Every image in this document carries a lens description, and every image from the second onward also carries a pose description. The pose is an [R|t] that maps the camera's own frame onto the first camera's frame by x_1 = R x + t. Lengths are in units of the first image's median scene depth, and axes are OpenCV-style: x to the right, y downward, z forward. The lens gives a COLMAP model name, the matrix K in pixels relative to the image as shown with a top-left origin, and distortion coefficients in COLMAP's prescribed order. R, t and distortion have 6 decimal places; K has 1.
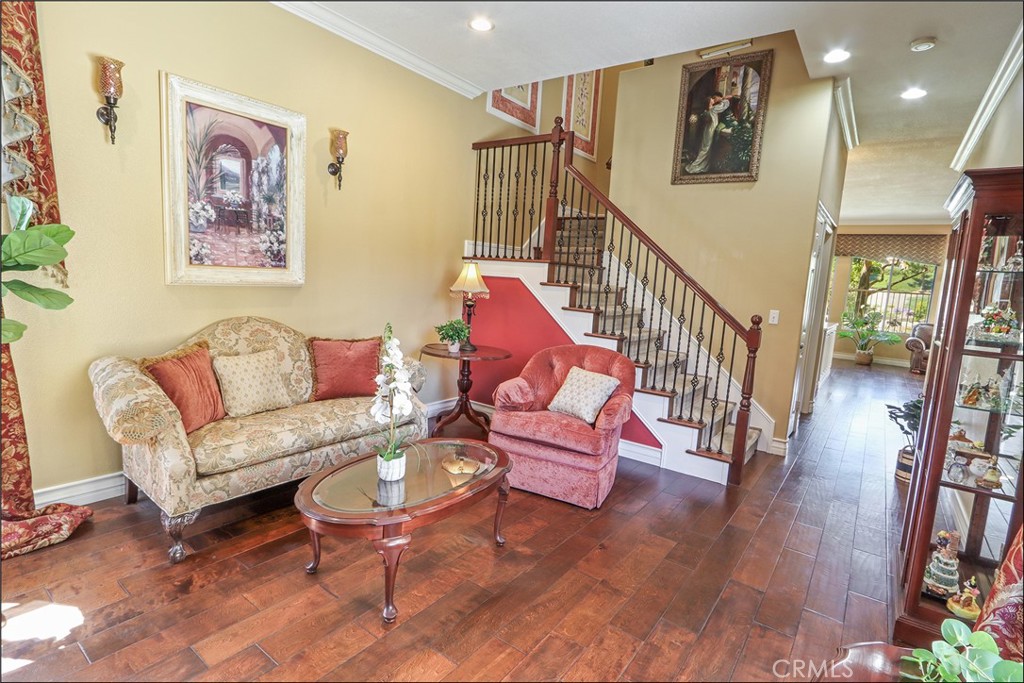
lens RADIAL K [[502.8, 0, 512.7], [0, 502.8, 343.6], [0, 0, 1]] dist [-0.016139, 0.001363]
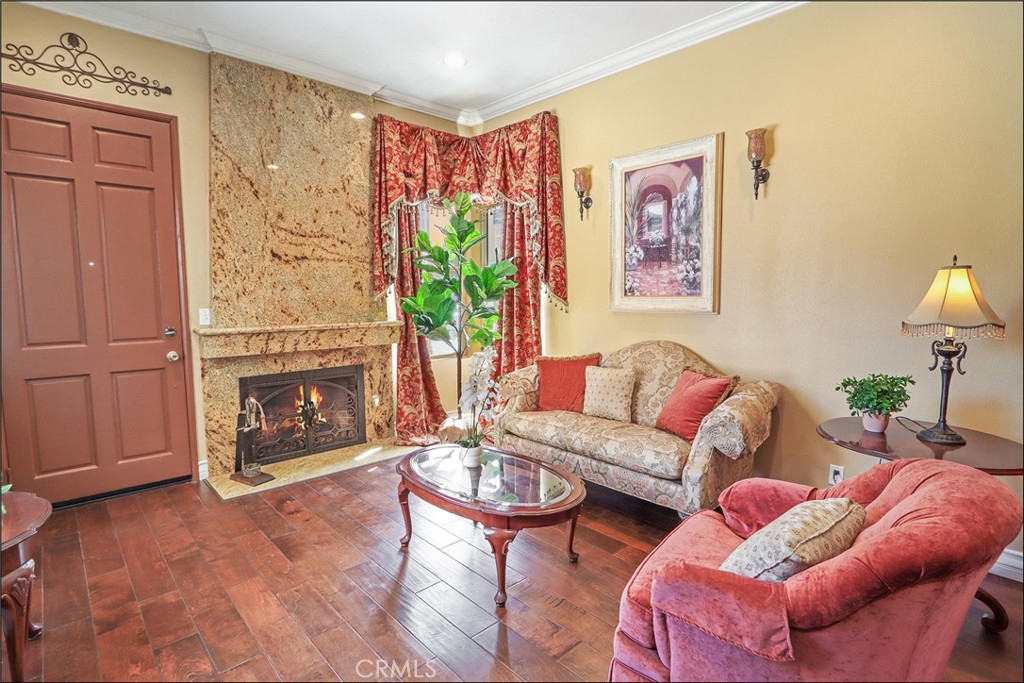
lens RADIAL K [[502.8, 0, 511.2], [0, 502.8, 338.9], [0, 0, 1]] dist [-0.016139, 0.001363]
pose [[-0.175159, 0.031739, -0.984028, 0.625591], [-0.141882, 0.988234, 0.057130, -0.074479], [0.974263, 0.149623, -0.168595, 0.872041]]
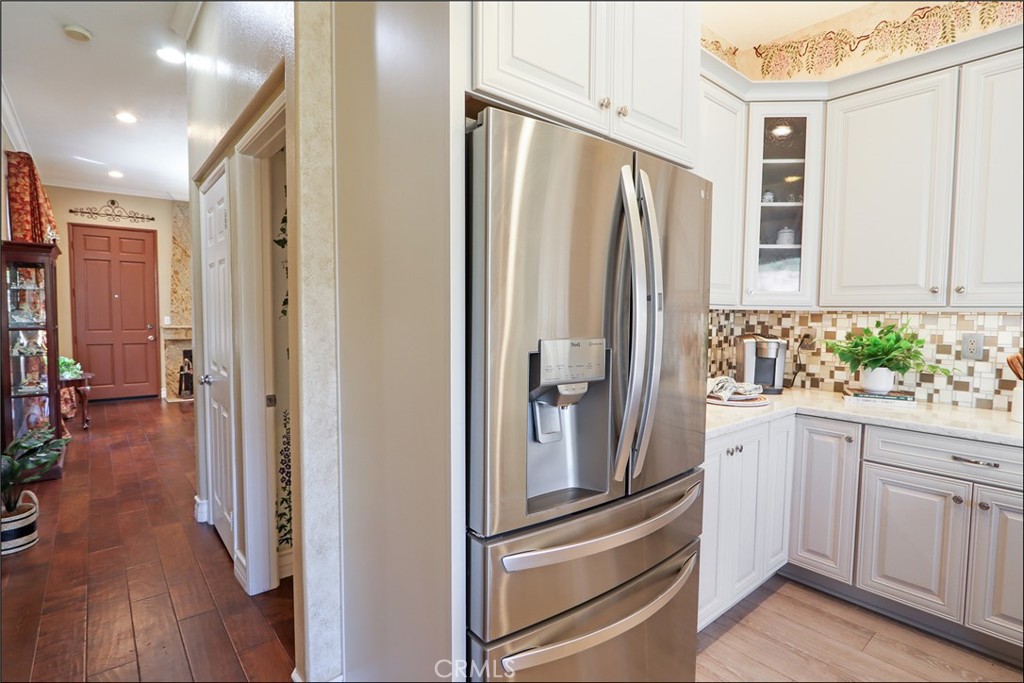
lens RADIAL K [[497.3, 0, 511.2], [0, 497.3, 339.4], [0, 0, 1]] dist [-0.016235, 0.000430]
pose [[-0.220663, -0.015946, -0.975220, 1.110688], [-0.153274, 0.988010, 0.018526, -0.122125], [0.963232, 0.153564, -0.220461, 1.509722]]
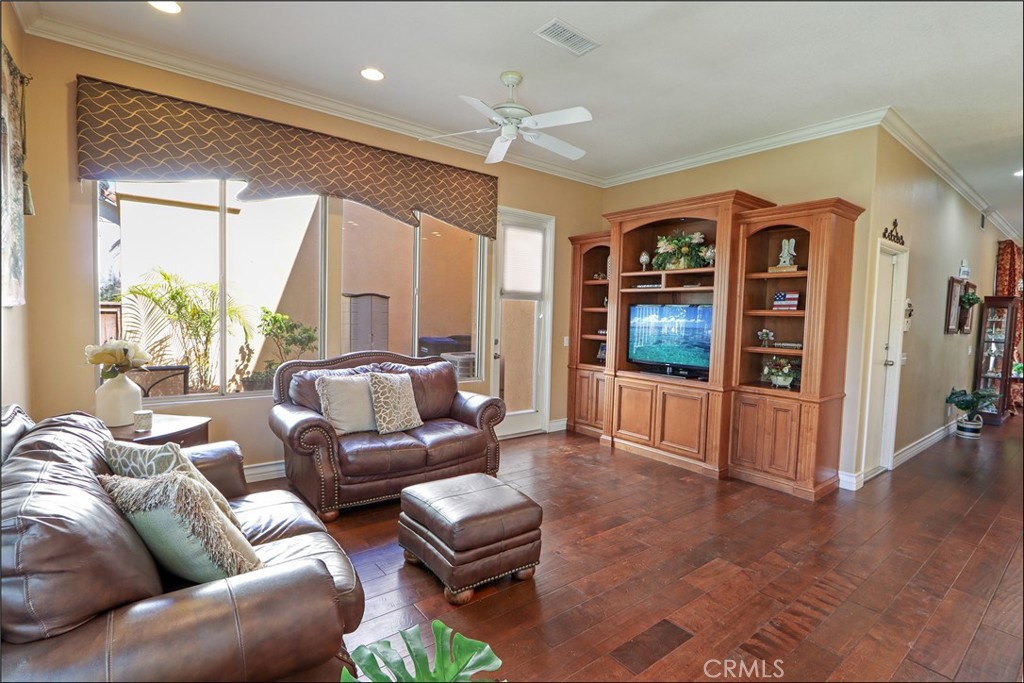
lens RADIAL K [[497.3, 0, 507.6], [0, 497.3, 340.0], [0, 0, 1]] dist [-0.016235, 0.000430]
pose [[-0.961702, -0.109598, 0.251231, 1.618318], [-0.058945, 0.977830, 0.200931, -0.234017], [-0.267683, 0.178427, -0.946842, 2.492869]]
